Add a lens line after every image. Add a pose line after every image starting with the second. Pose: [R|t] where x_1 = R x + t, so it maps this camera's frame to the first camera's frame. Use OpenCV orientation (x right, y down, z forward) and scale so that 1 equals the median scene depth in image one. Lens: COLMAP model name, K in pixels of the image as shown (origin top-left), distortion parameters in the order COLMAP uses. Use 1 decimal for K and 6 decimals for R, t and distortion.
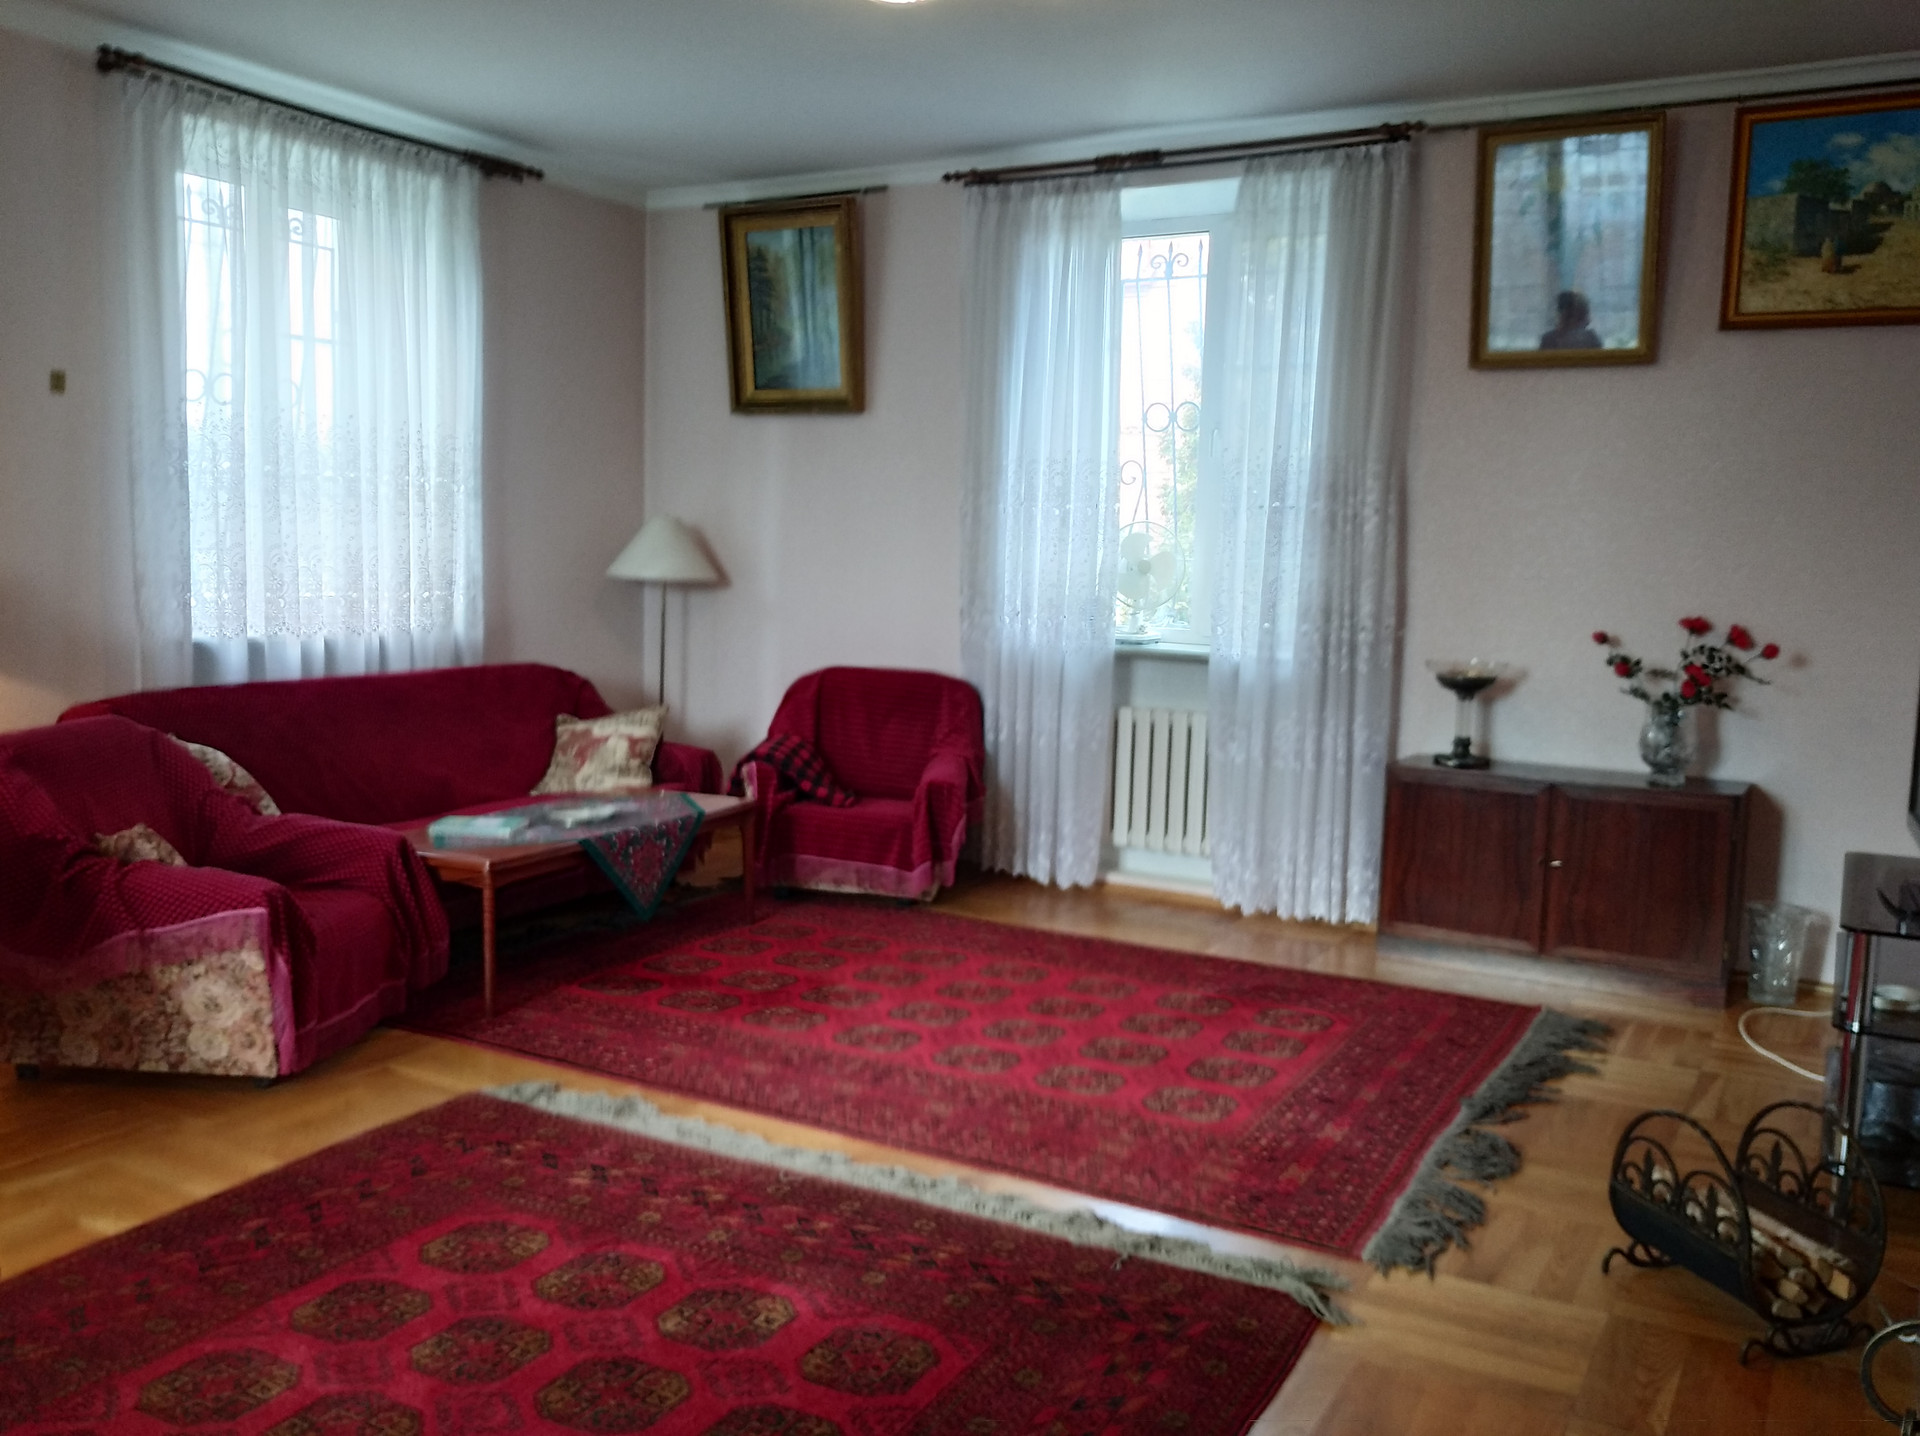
lens RADIAL K [[1608.6, 0, 958.5], [0, 1608.6, 727.4], [0, 0, 1]] dist [0.012892, -0.023921]
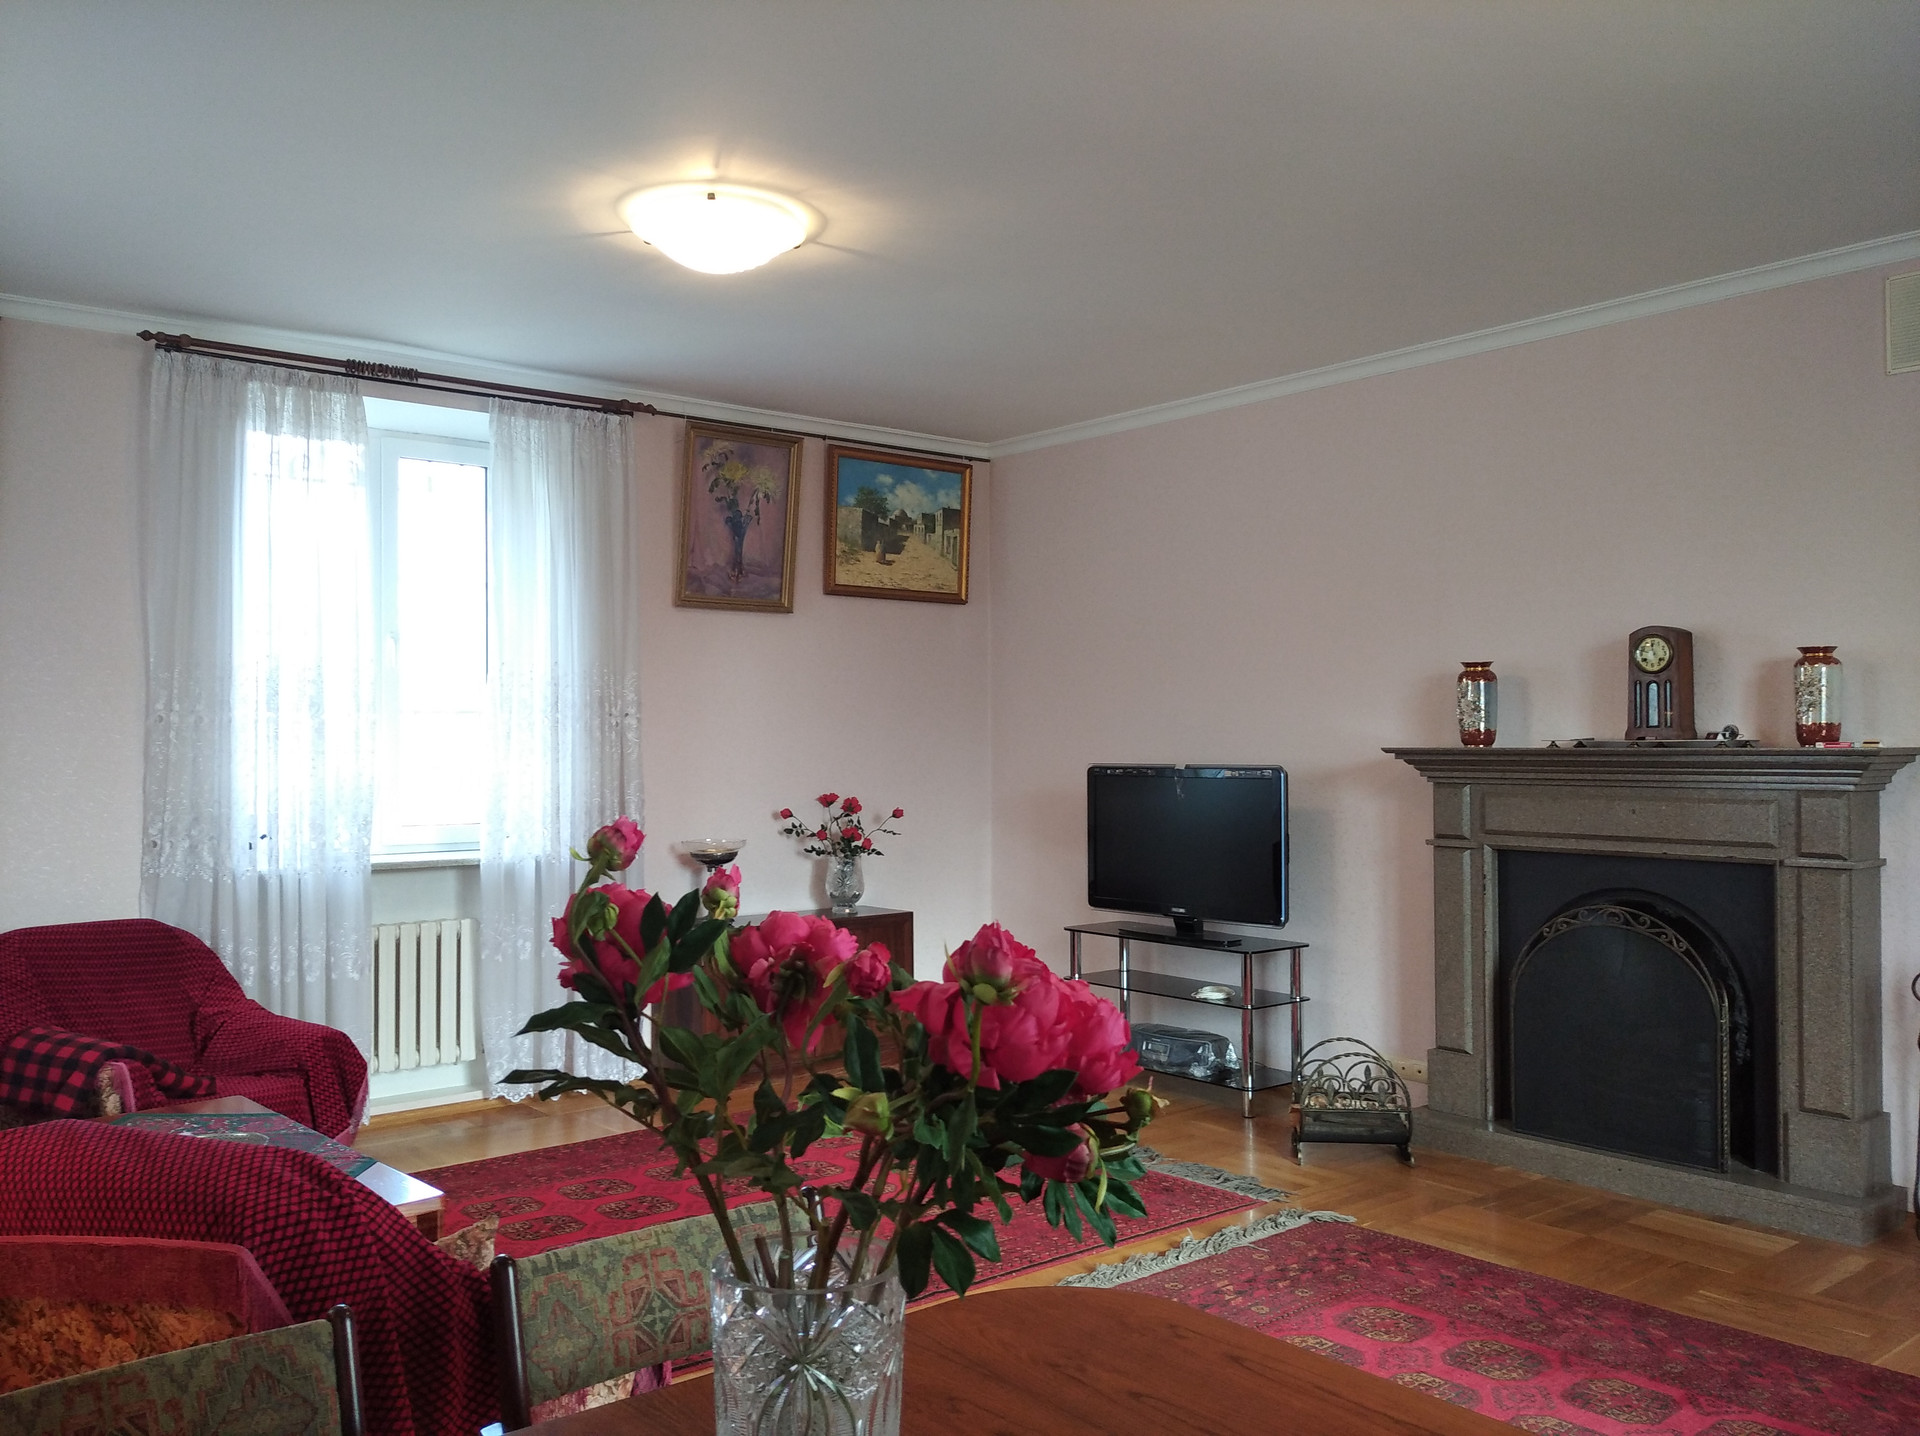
lens RADIAL K [[1608.6, 0, 955.7], [0, 1608.6, 716.8], [0, 0, 1]] dist [0.012892, -0.023921]
pose [[0.347599, -0.015911, 0.937508, -0.840320], [0.109822, 0.993665, -0.023854, -0.092909], [-0.931189, 0.111250, 0.347145, 0.416427]]
